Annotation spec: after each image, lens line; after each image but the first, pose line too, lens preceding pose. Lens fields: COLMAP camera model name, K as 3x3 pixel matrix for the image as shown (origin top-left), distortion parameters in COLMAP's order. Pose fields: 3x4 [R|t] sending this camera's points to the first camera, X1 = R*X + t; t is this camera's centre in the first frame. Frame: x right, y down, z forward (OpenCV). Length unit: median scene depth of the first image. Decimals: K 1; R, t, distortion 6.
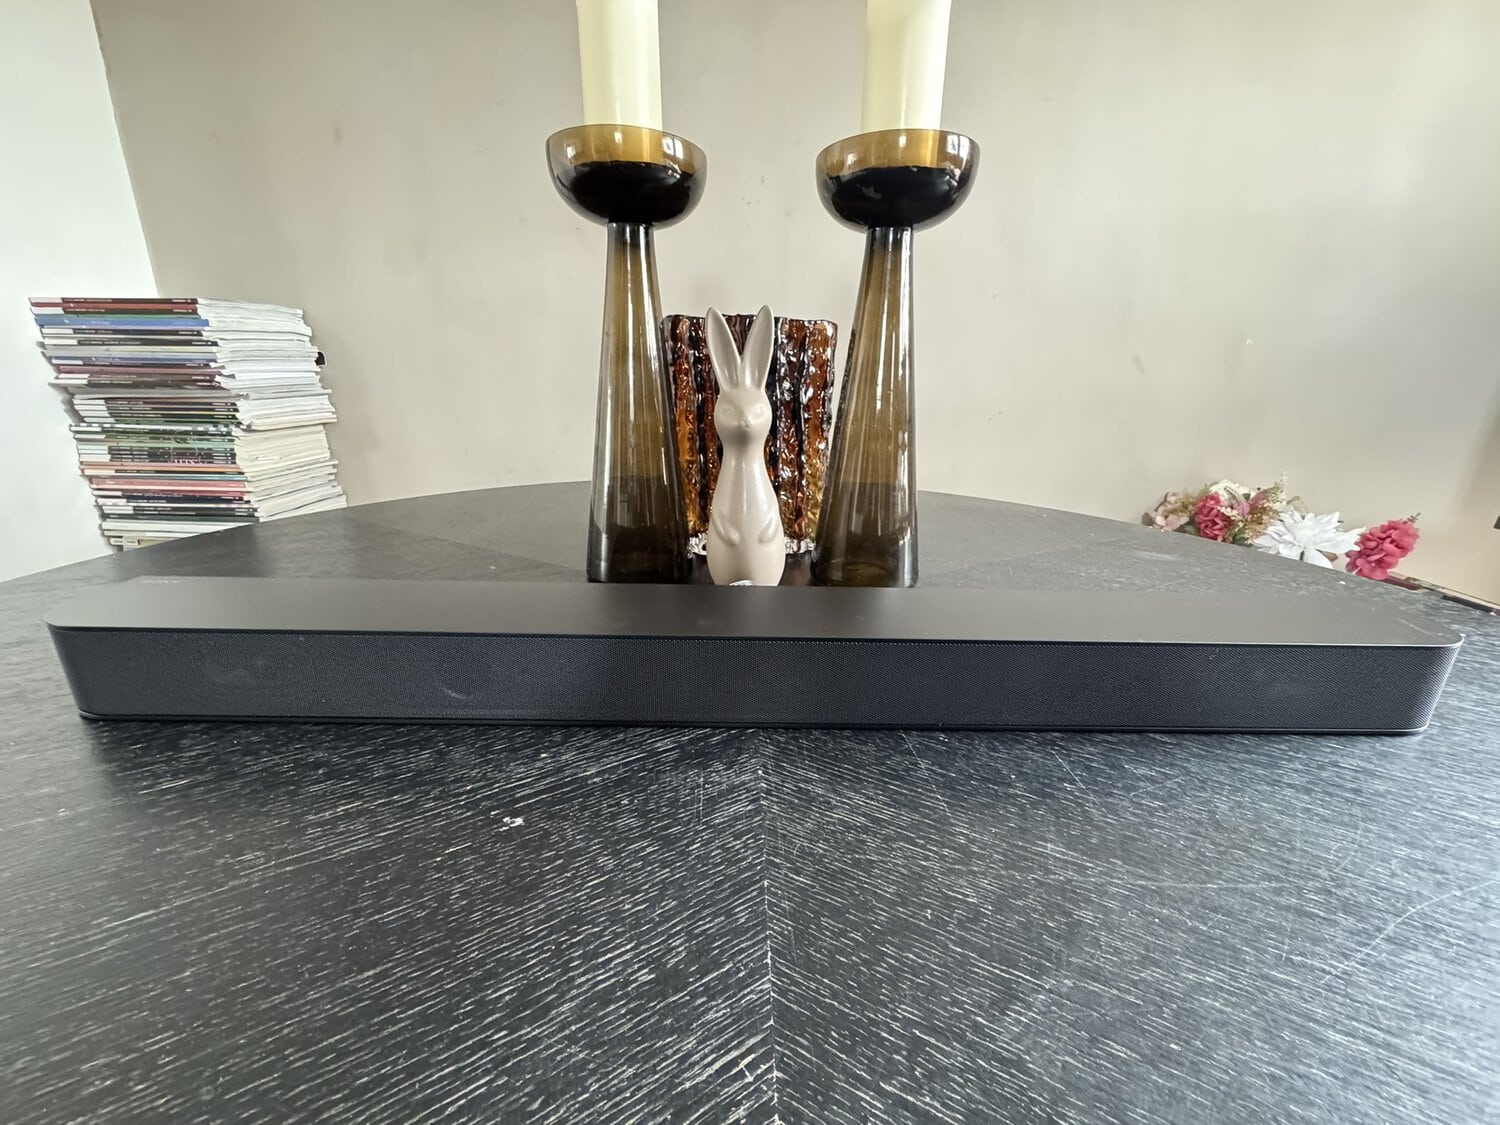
lens RADIAL K [[592.0, 0, 753.0], [0, 592.0, 558.5], [0, 0, 1]] dist [-0.000249, -0.000623]
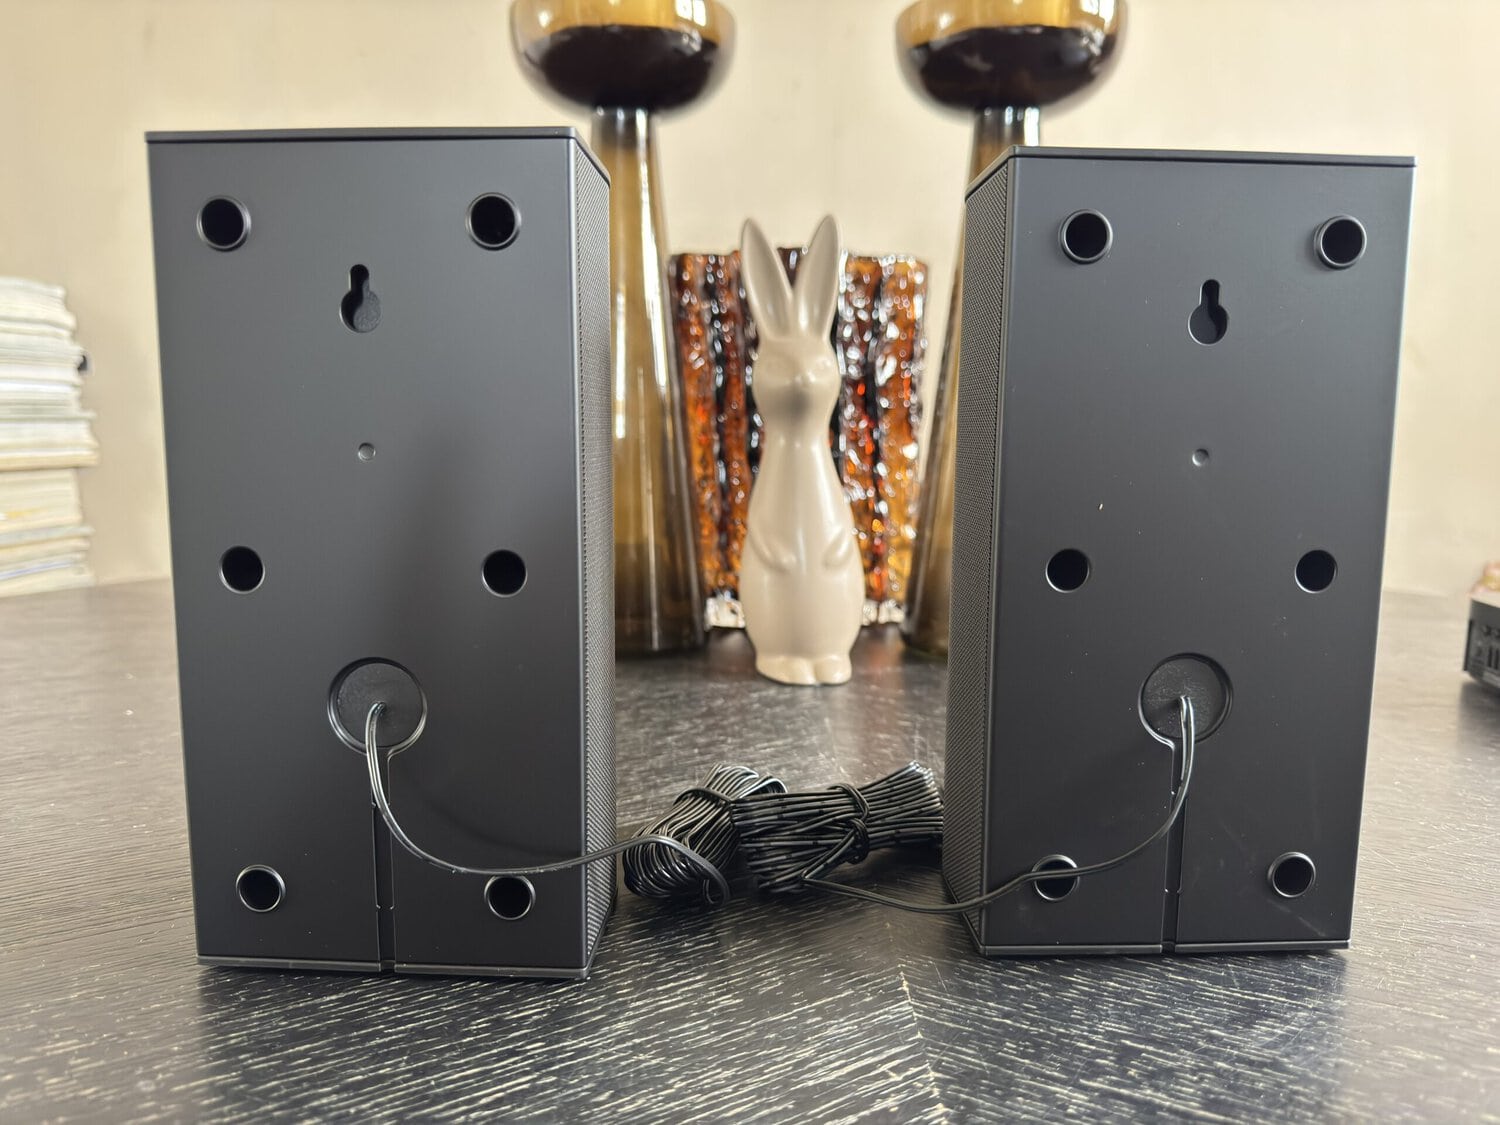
lens RADIAL K [[1067.8, 0, 763.3], [0, 1067.8, 584.4], [0, 0, 1]] dist [0.011432, -0.024753]
pose [[0.999920, -0.012627, 0.000999, -0.045586], [0.012618, 0.986089, -0.165736, 0.144795], [0.001108, 0.165735, 0.986170, -0.103887]]
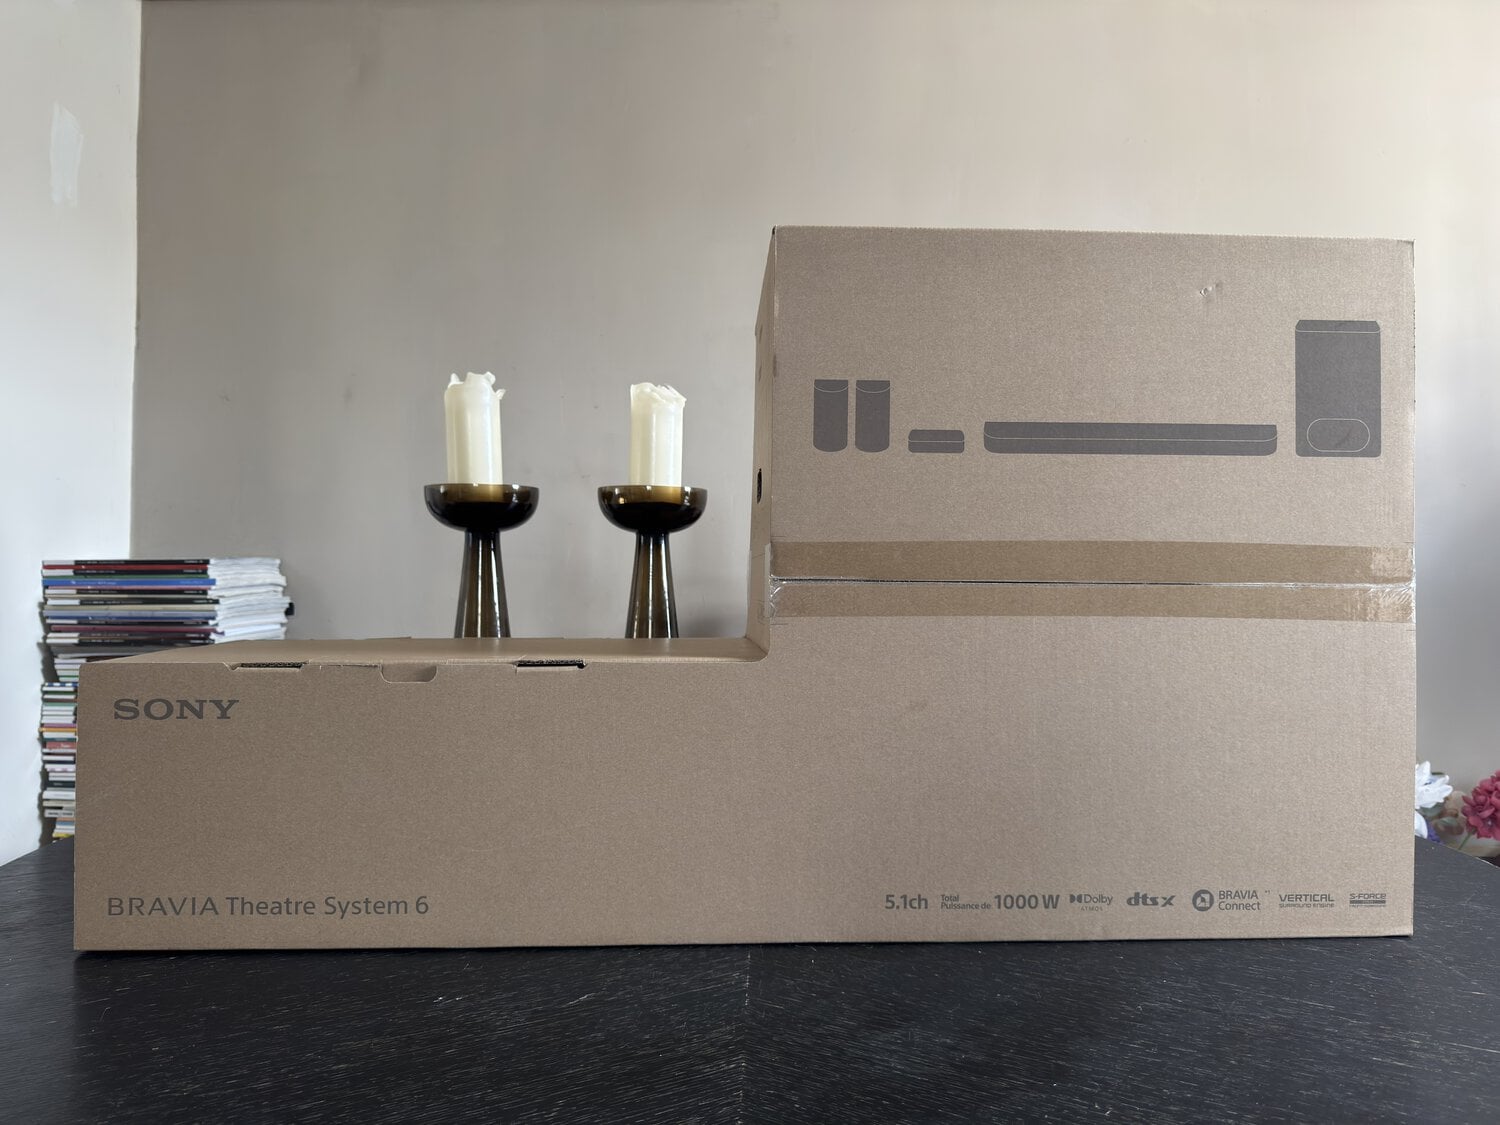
lens RADIAL K [[1067.8, 0, 749.9], [0, 1067.8, 541.6], [0, 0, 1]] dist [0.011432, -0.024753]
pose [[0.999115, -0.018805, -0.037618, 0.065515], [0.005439, 0.944730, -0.327805, 0.185953], [0.041704, 0.327311, 0.943996, -0.965767]]
